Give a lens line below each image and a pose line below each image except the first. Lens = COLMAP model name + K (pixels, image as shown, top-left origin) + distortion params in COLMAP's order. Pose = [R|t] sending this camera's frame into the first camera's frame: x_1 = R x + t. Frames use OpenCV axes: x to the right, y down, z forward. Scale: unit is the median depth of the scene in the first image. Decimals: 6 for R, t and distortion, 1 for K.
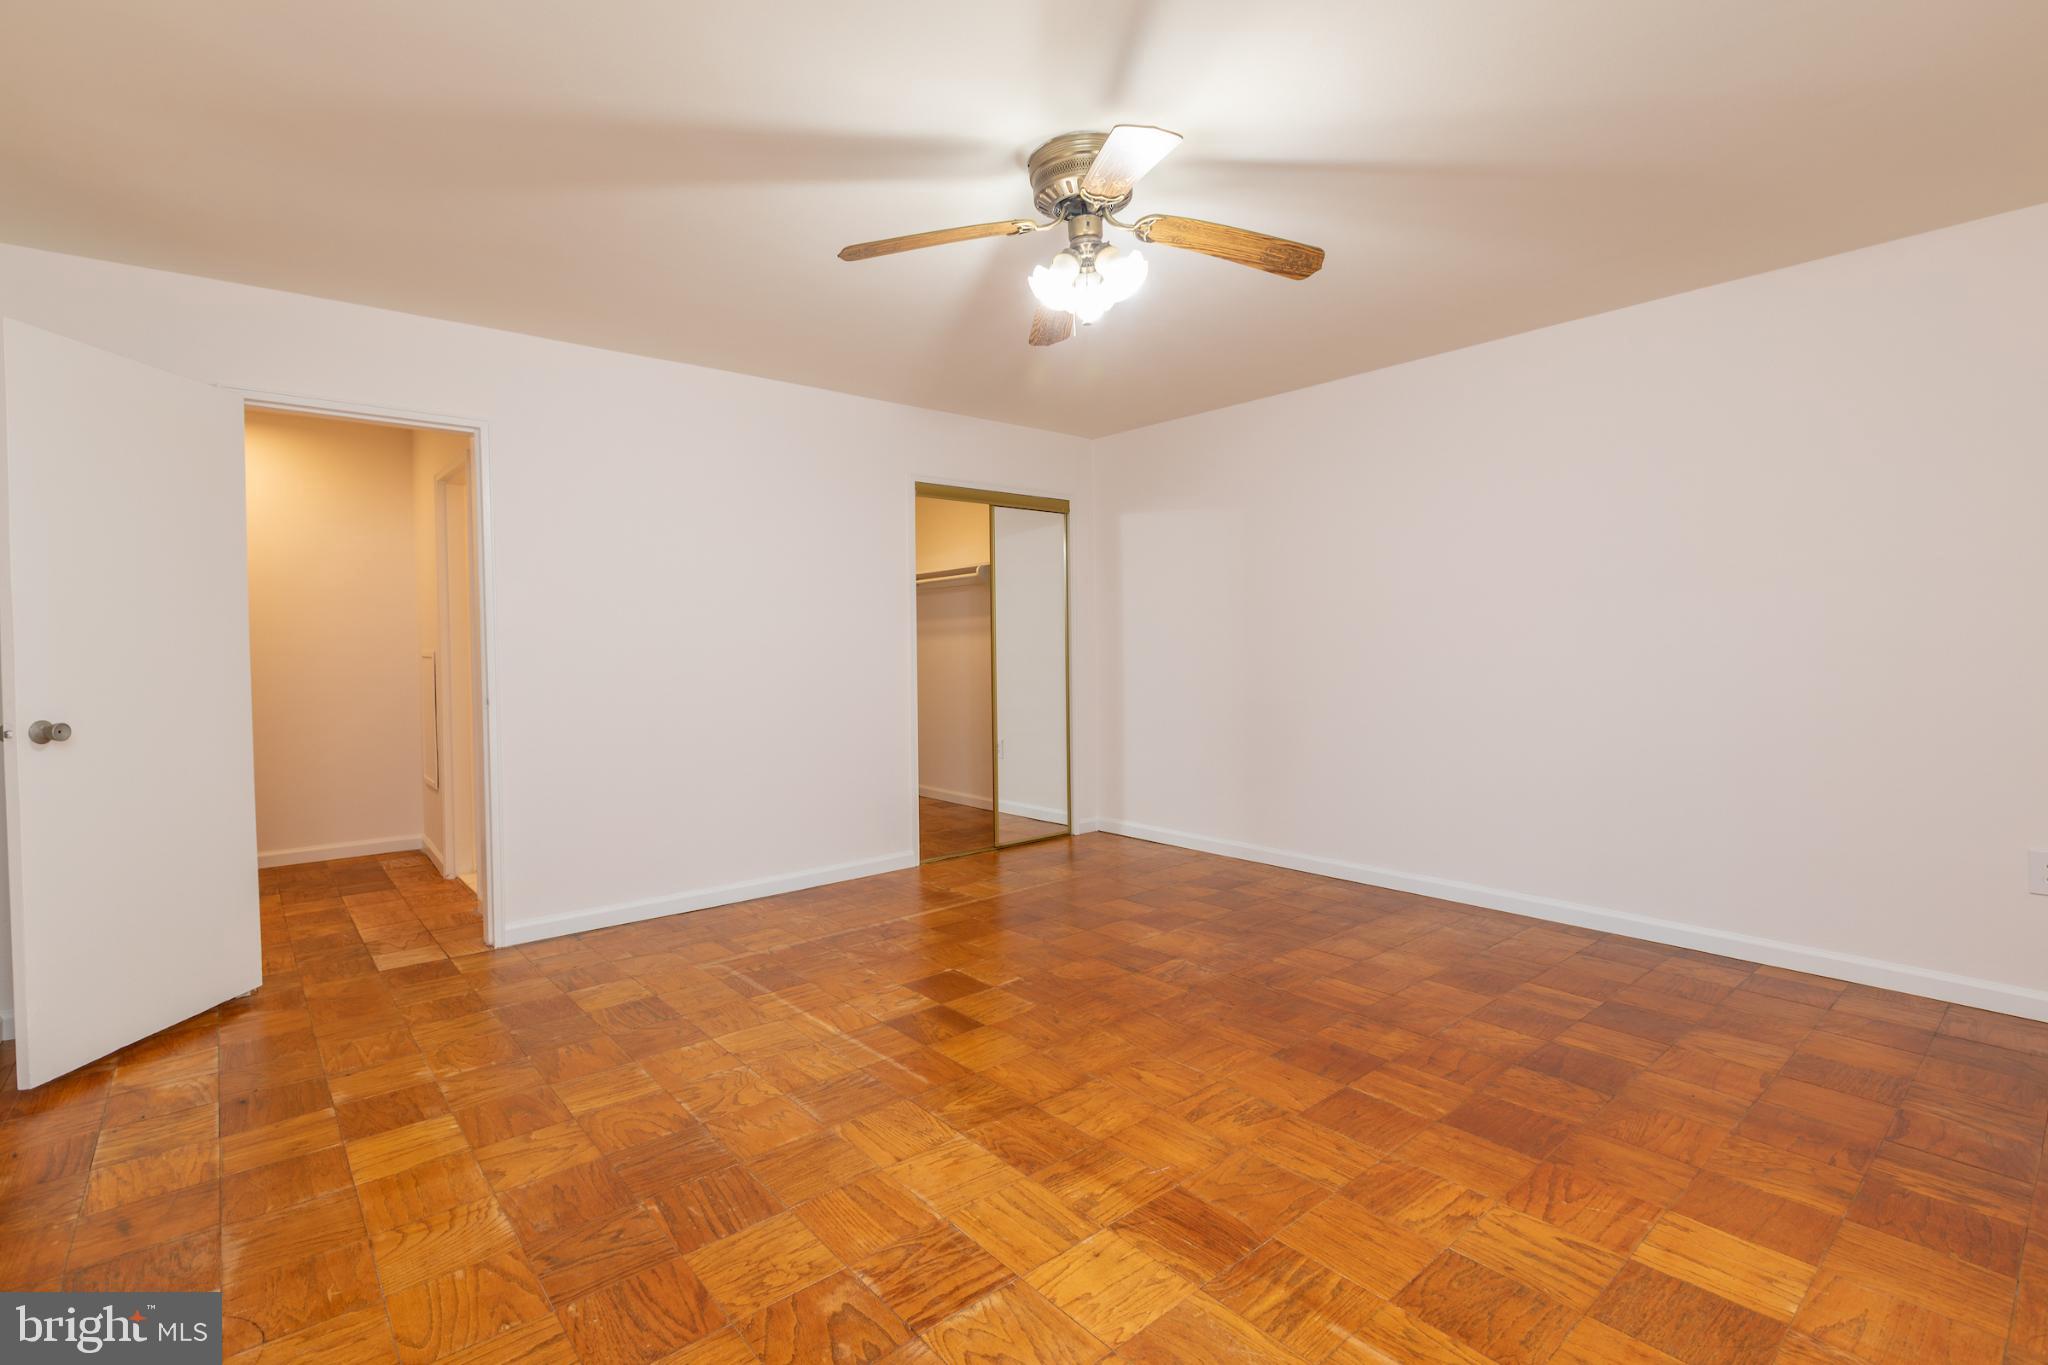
lens RADIAL K [[953.0, 0, 1019.4], [0, 953.0, 651.0], [0, 0, 1]] dist [0.000896, 0.000240]
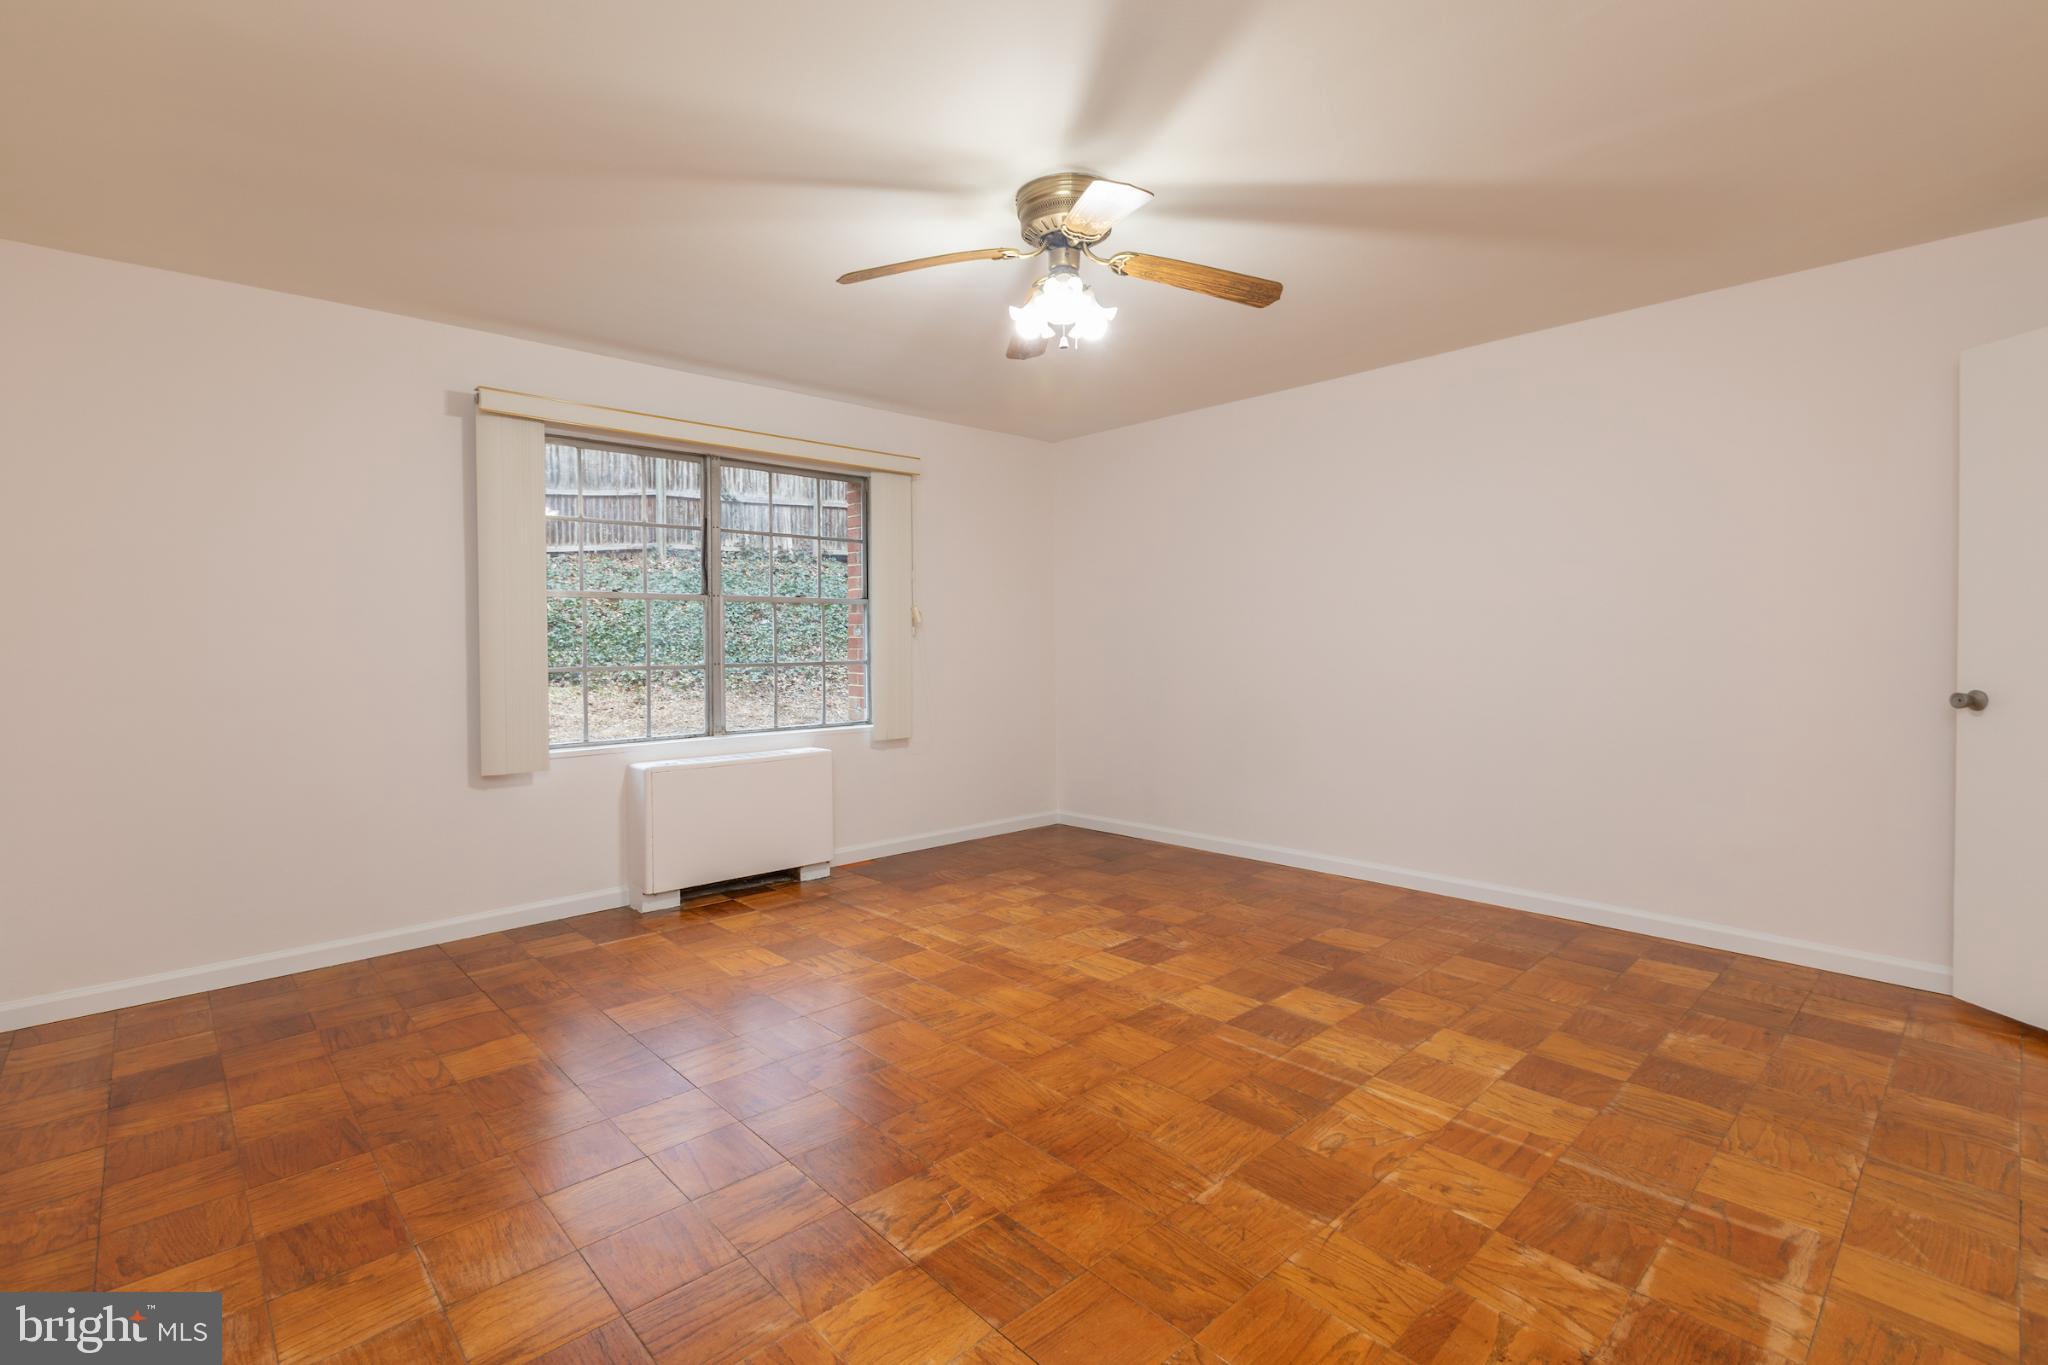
lens RADIAL K [[953.0, 0, 1019.4], [0, 953.0, 651.0], [0, 0, 1]] dist [0.000896, 0.000240]
pose [[-0.998842, 0.021461, -0.043052, 0.172020], [0.020732, 0.999635, 0.017305, -0.018697], [0.043408, 0.016393, -0.998923, 2.090321]]
